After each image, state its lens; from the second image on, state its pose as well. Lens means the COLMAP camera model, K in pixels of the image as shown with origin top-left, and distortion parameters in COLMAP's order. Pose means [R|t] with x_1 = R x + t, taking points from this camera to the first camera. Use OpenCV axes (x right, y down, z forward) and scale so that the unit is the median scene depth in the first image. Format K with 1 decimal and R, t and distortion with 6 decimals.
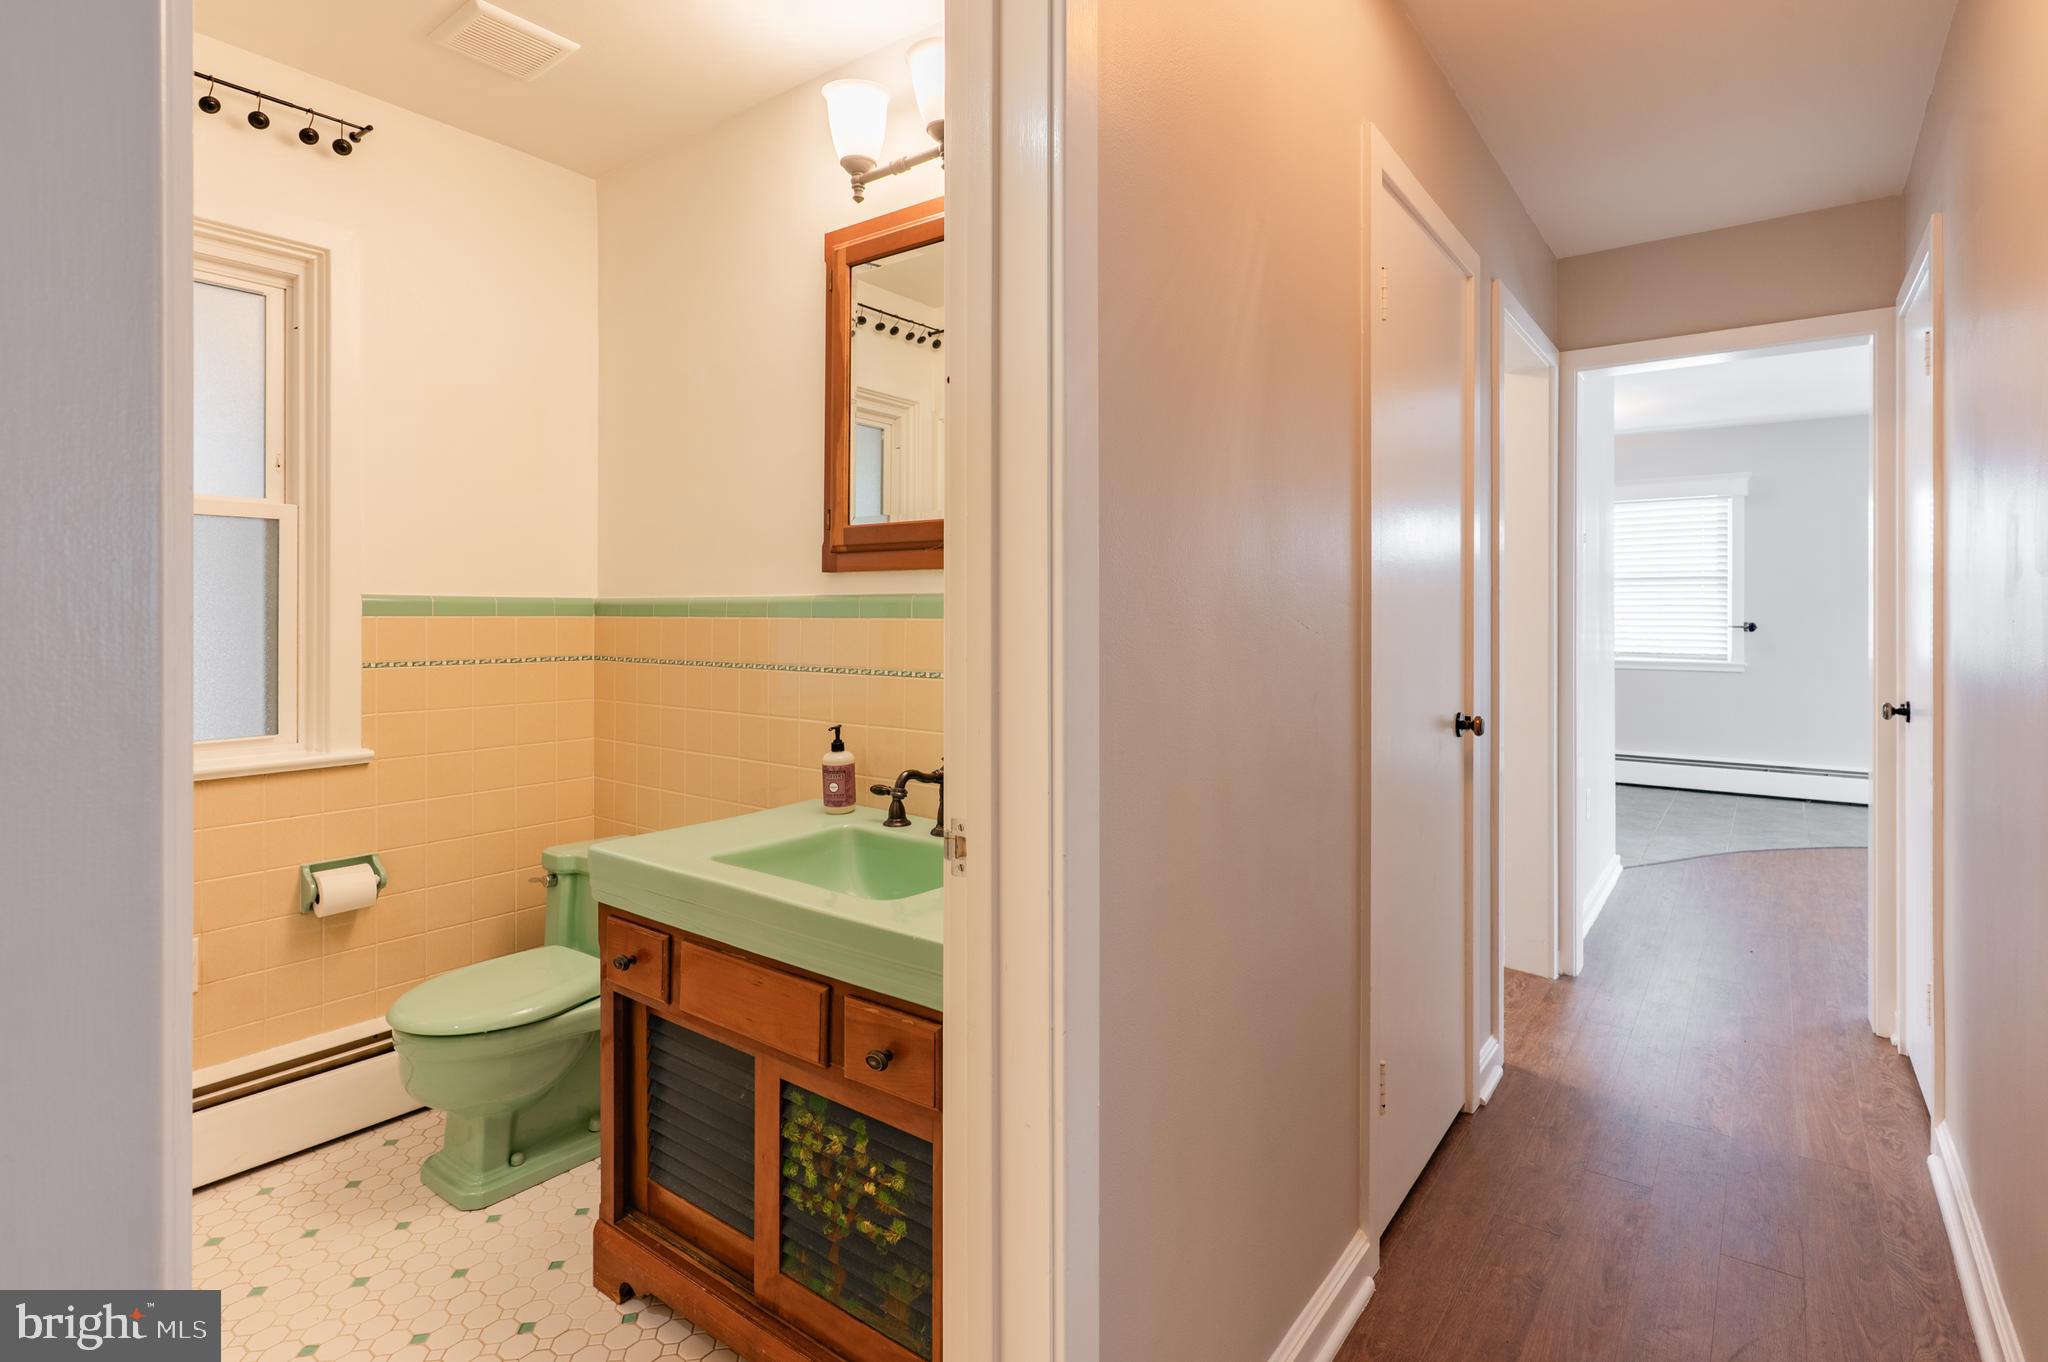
lens RADIAL K [[1007.1, 0, 1032.5], [0, 1007.1, 614.7], [0, 0, 1]] dist [-0.001942, 0.000959]
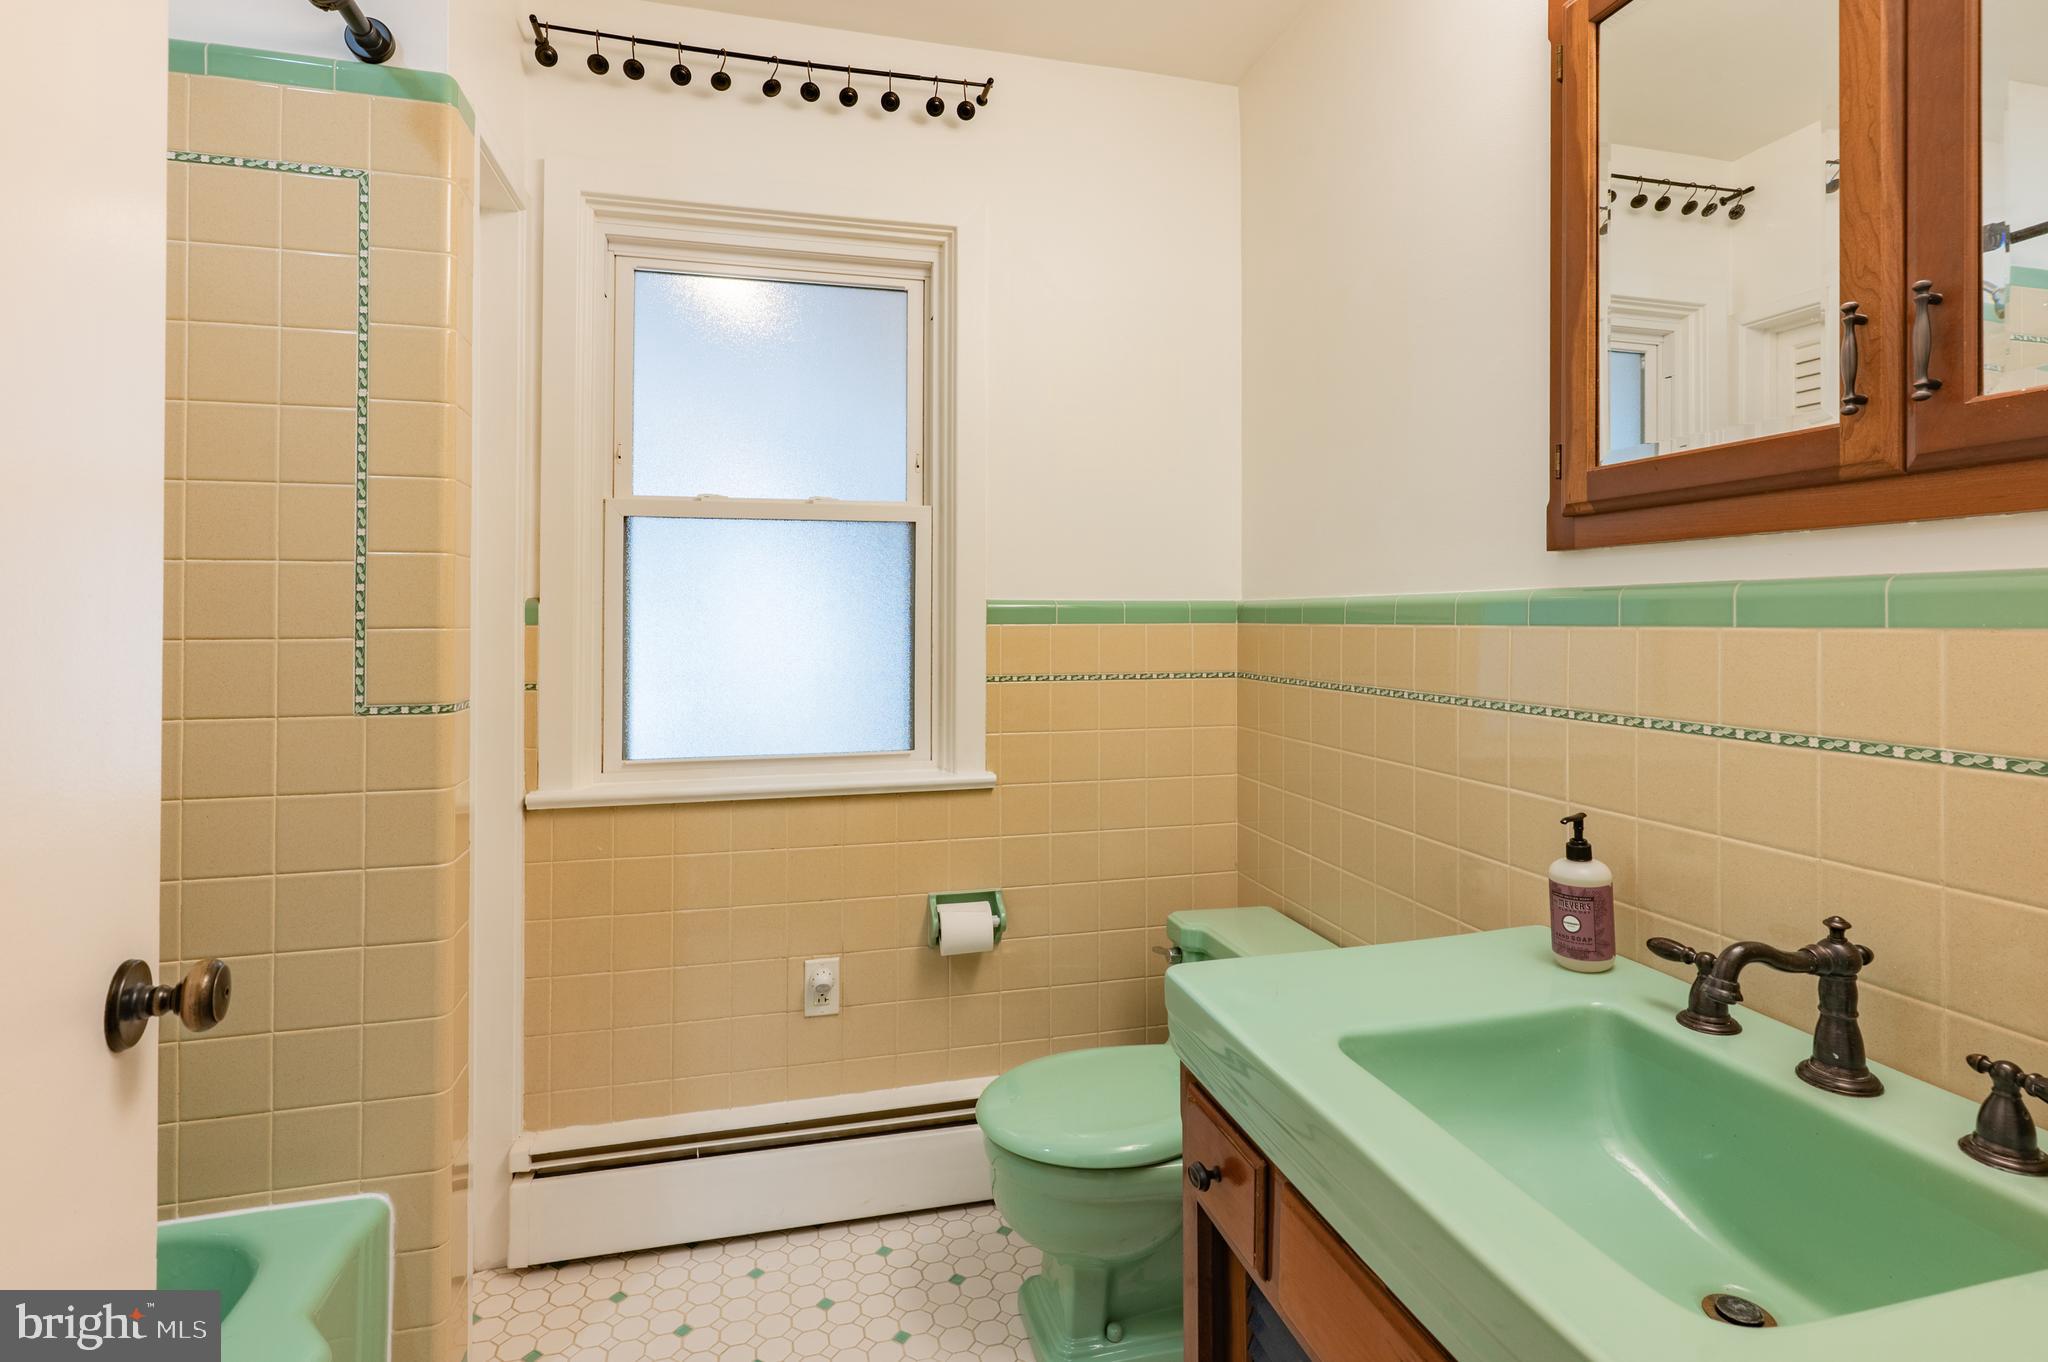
lens RADIAL K [[1007.1, 0, 1029.7], [0, 1007.1, 619.5], [0, 0, 1]] dist [-0.001942, 0.000959]
pose [[0.775161, -0.005062, -0.631743, -0.067930], [0.005546, 0.999984, -0.001207, -0.001609], [0.631739, -0.002568, 0.775177, 0.333756]]
